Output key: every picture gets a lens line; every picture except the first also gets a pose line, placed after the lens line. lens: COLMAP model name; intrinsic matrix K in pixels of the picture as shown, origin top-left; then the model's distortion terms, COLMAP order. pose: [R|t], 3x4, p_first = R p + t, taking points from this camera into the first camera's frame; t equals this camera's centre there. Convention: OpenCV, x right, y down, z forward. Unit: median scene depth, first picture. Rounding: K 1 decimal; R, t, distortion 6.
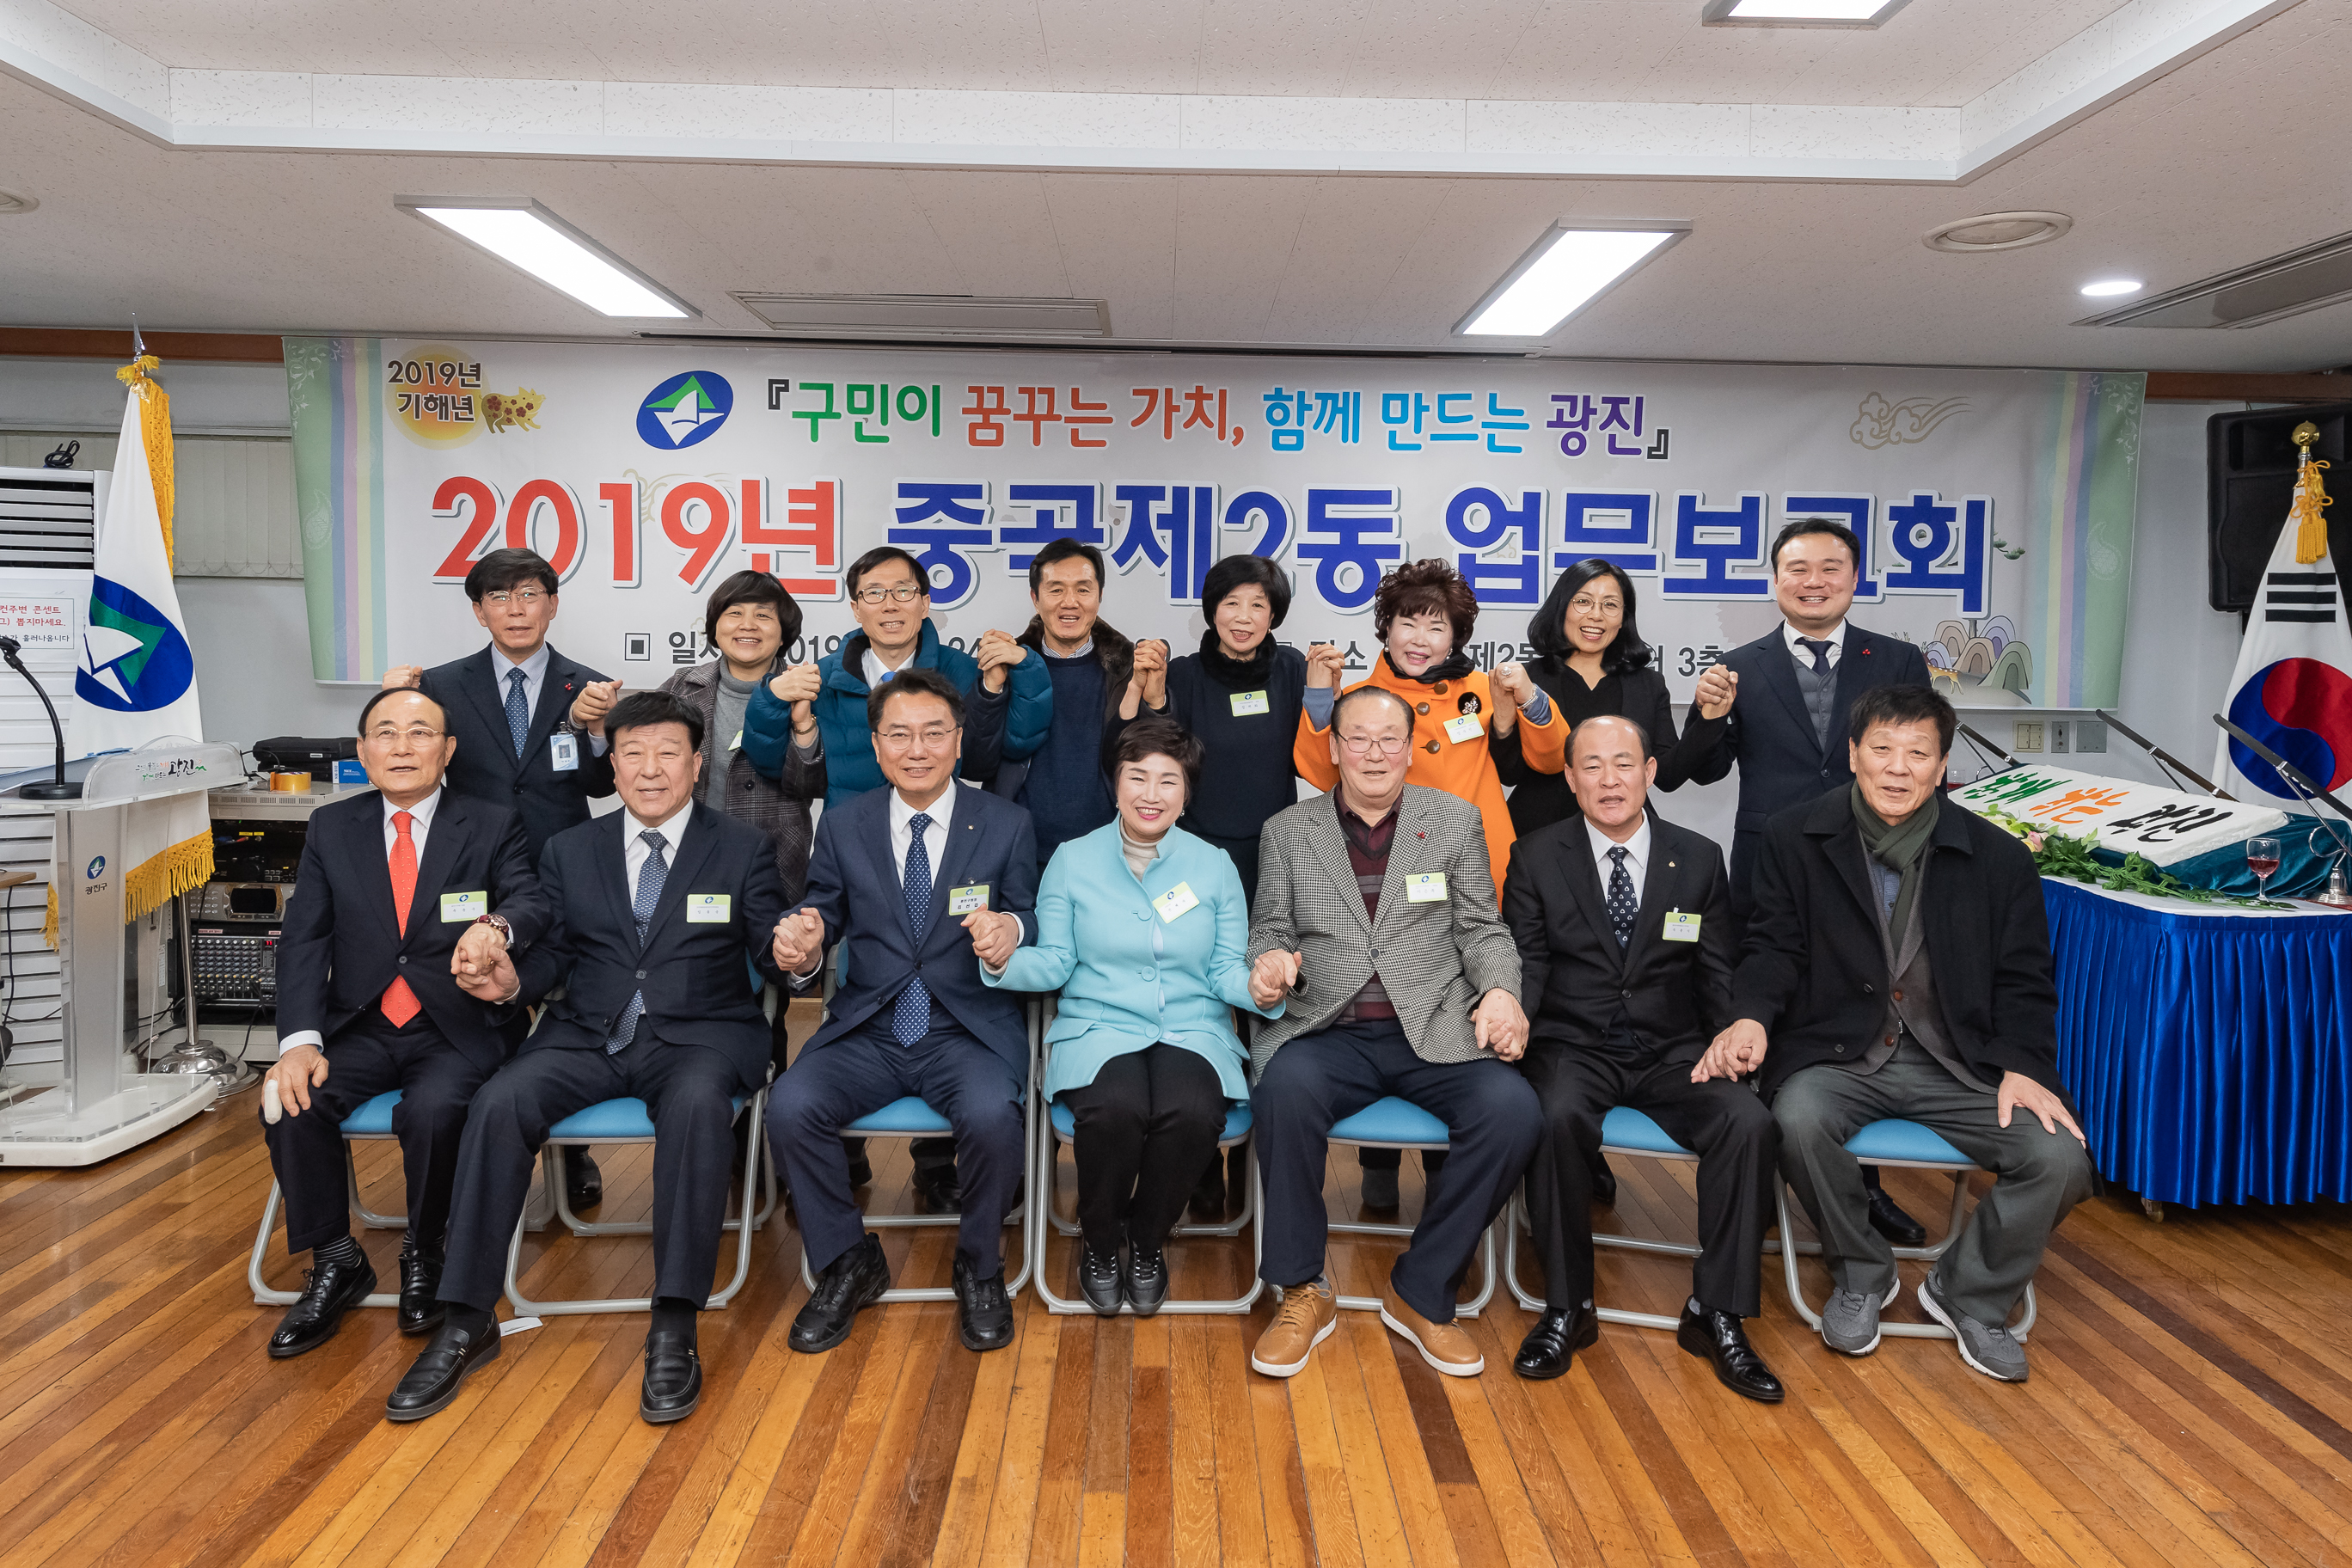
lens RADIAL K [[1450.7, 0, 1172.3], [0, 1450.7, 699.6], [0, 0, 1]] dist [0.005823, -0.001653]
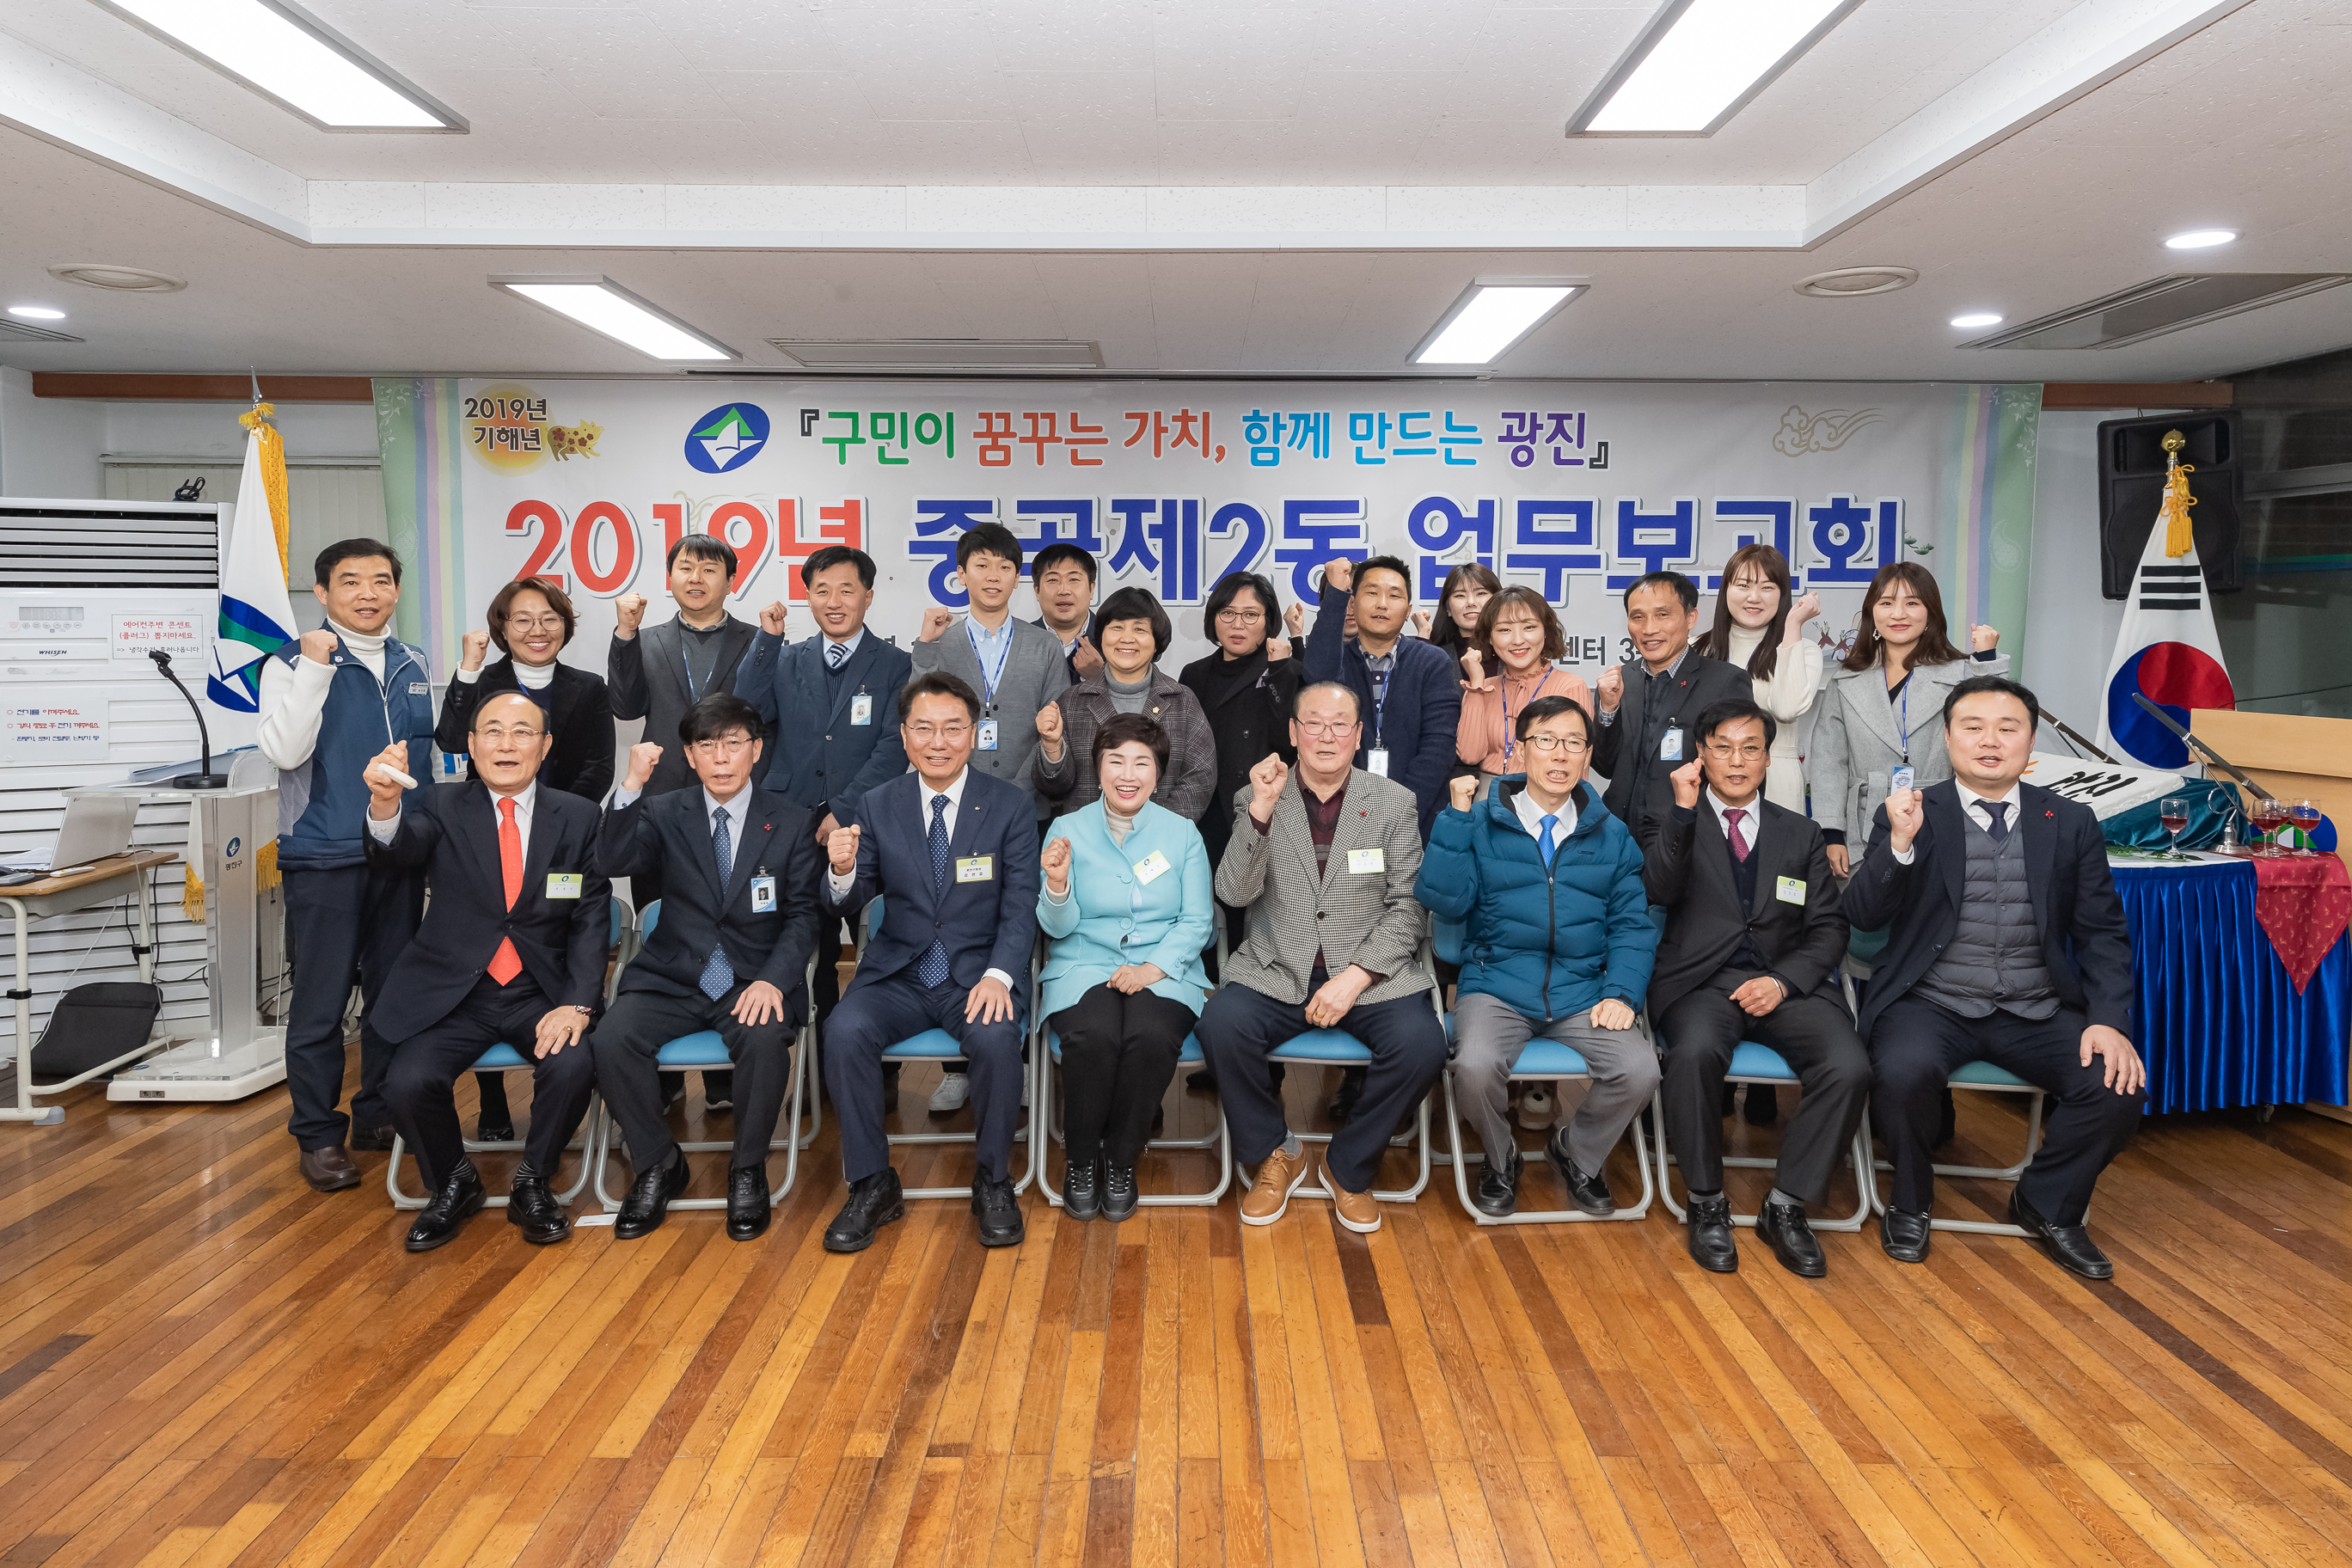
lens RADIAL K [[1446.5, 0, 1173.9], [0, 1446.5, 699.4], [0, 0, 1]] dist [0.004704, 0.002699]
pose [[0.999788, -0.011763, -0.016904, 0.026283], [0.011936, 0.999877, 0.010132, -0.004349], [0.016783, -0.010332, 0.999806, -0.115259]]
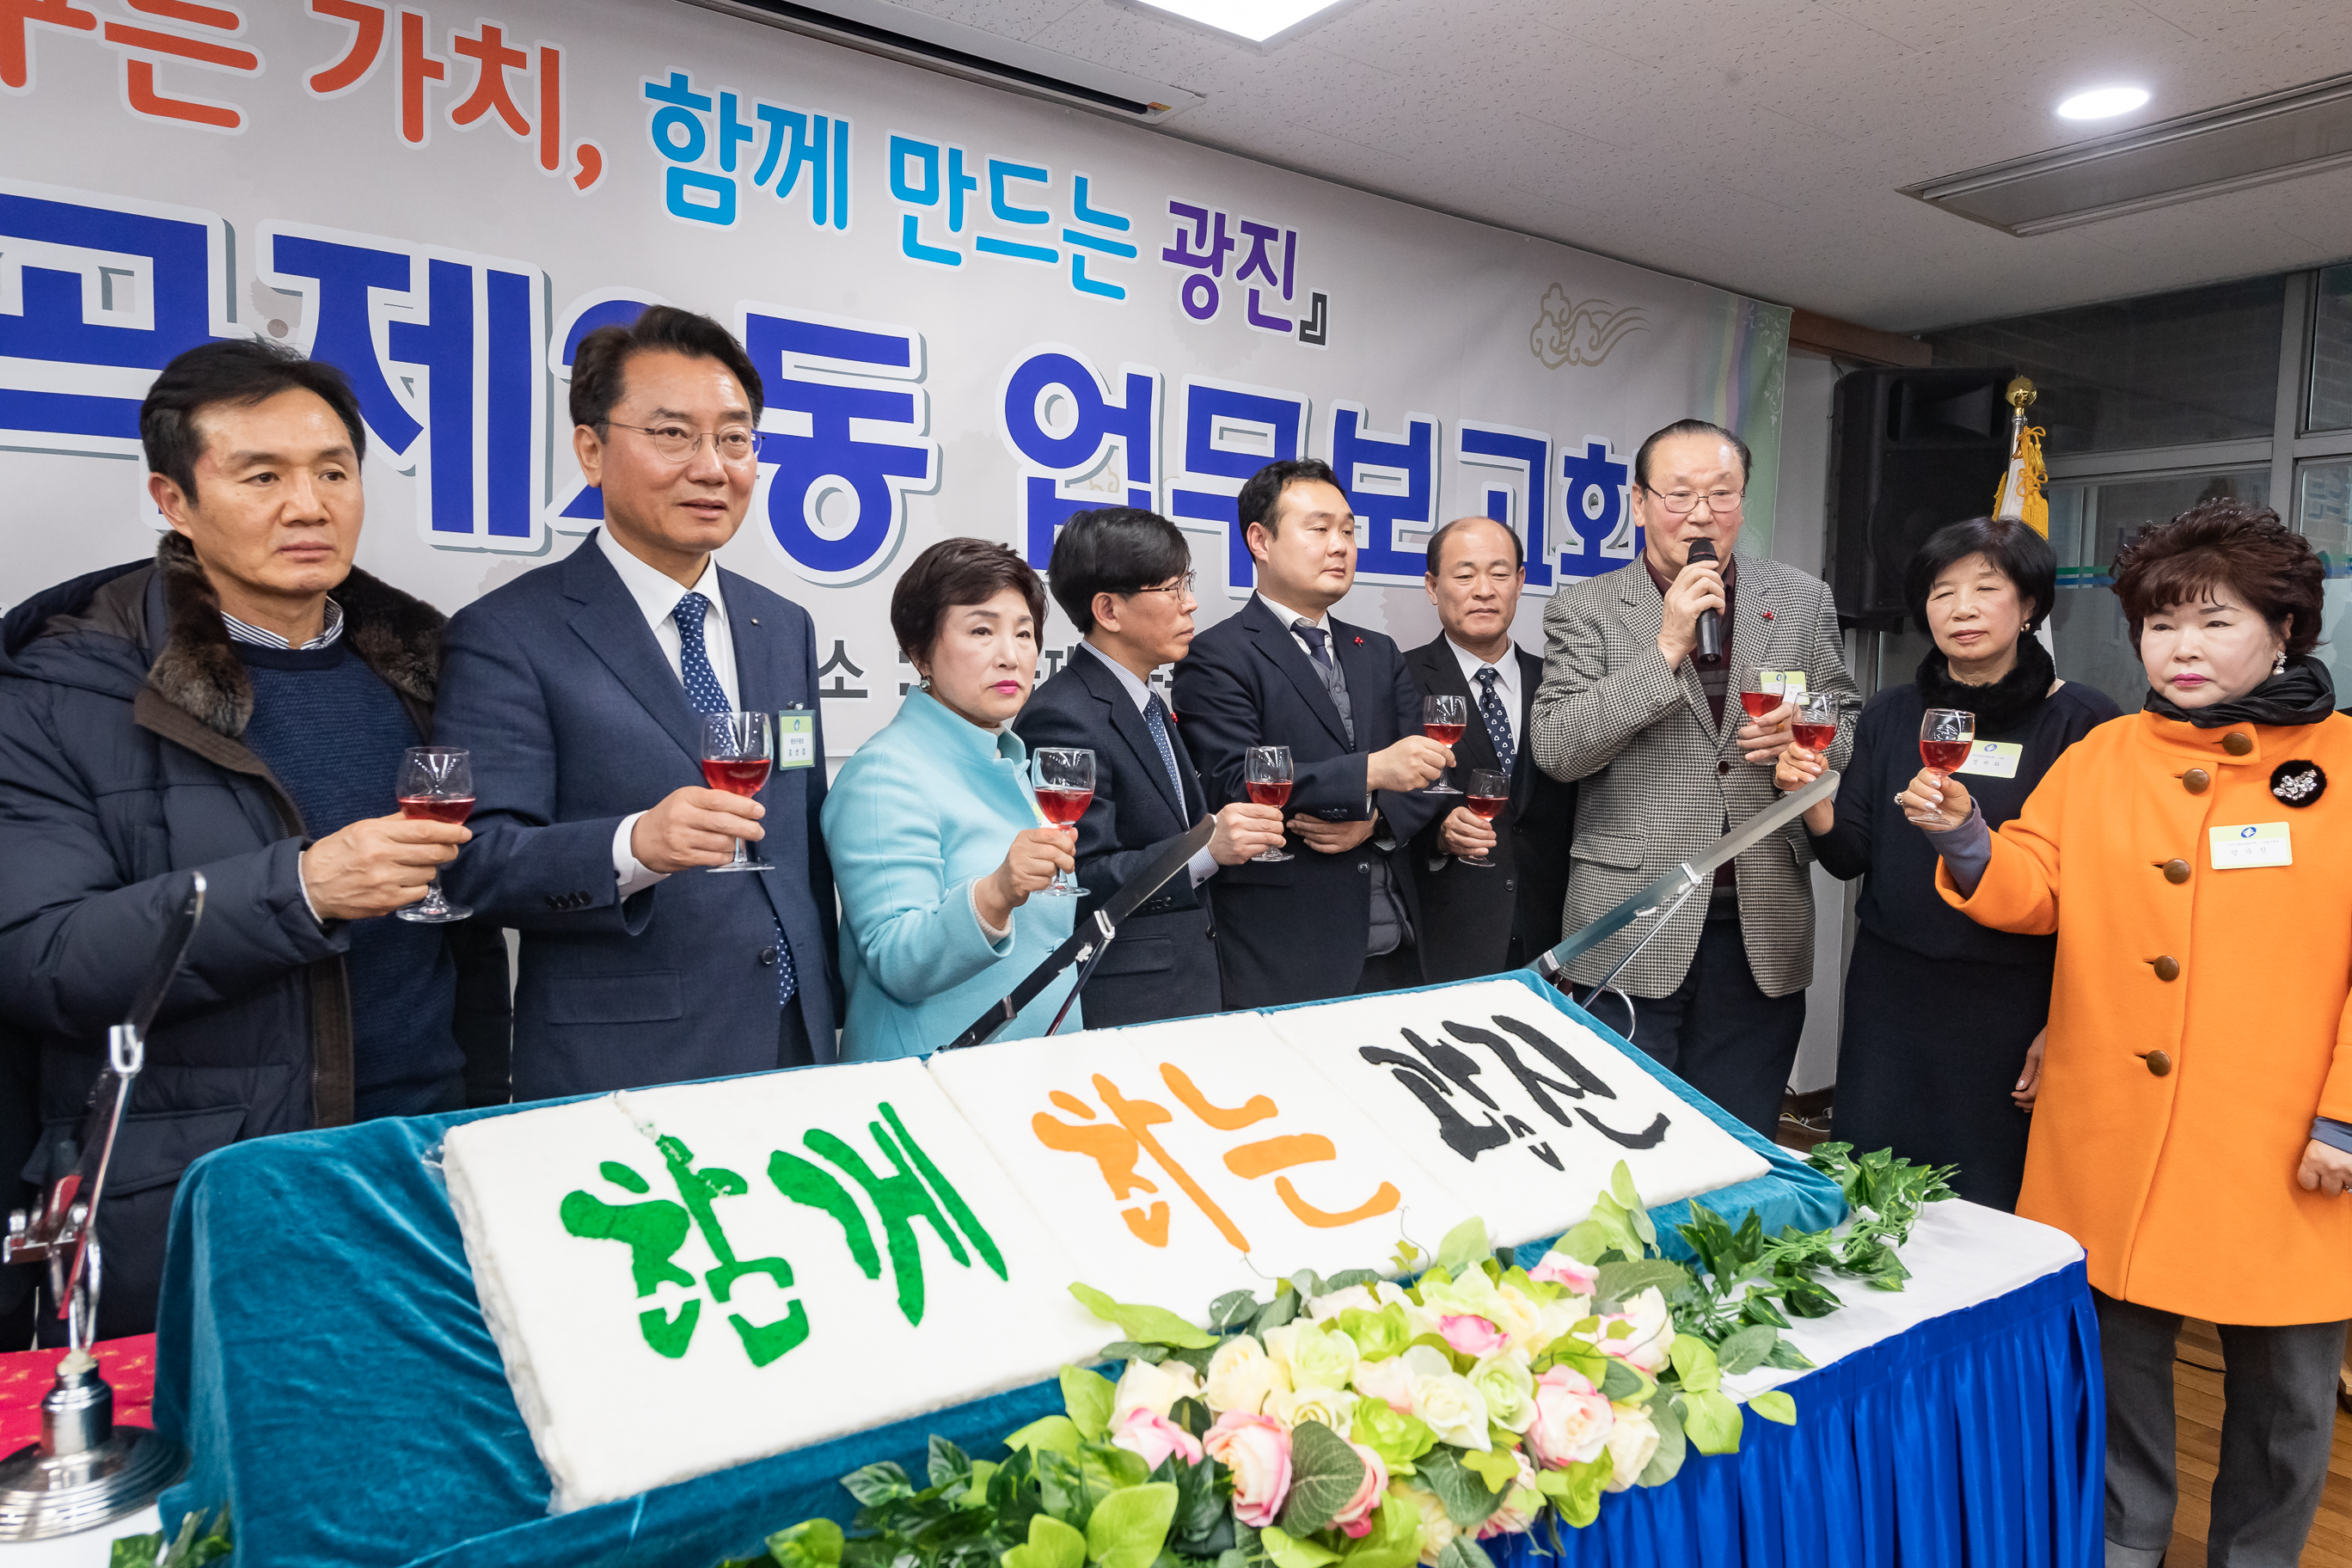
lens RADIAL K [[1546.6, 0, 1176.0], [0, 1546.6, 784.0], [0, 0, 1]] dist [0.026357, -0.022441]
pose [[0.816940, -0.038248, 0.575453, -0.087845], [0.022337, 0.999148, 0.034699, -0.007249], [-0.576290, -0.015493, 0.817099, 0.511281]]
